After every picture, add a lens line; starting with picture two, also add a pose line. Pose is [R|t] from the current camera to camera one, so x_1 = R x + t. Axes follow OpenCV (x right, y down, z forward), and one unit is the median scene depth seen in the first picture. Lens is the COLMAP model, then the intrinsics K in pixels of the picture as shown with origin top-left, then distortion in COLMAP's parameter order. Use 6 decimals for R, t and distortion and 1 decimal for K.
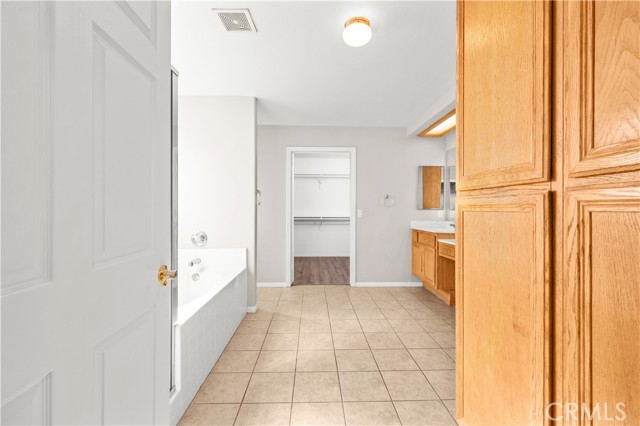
lens RADIAL K [[272.8, 0, 320.0], [0, 272.8, 213.0], [0, 0, 1]] dist [-0.002069, -0.000338]
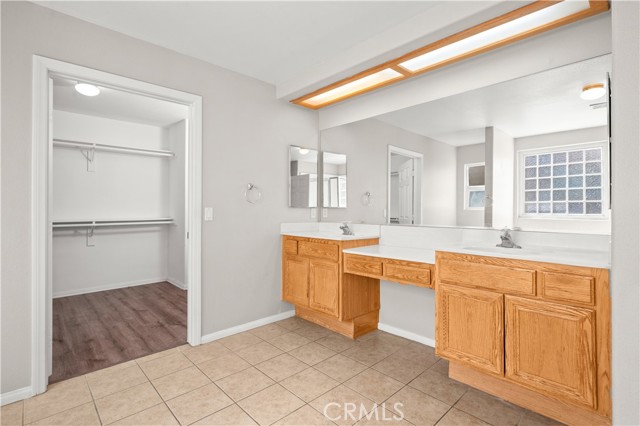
lens RADIAL K [[305.2, 0, 320.8], [0, 305.2, 208.1], [0, 0, 1]] dist [0.000632, -0.000922]
pose [[0.741336, -0.001836, 0.671132, -0.110995], [0.009923, 0.999917, -0.008225, -0.003314], [-0.671061, 0.012758, 0.741293, 0.372226]]
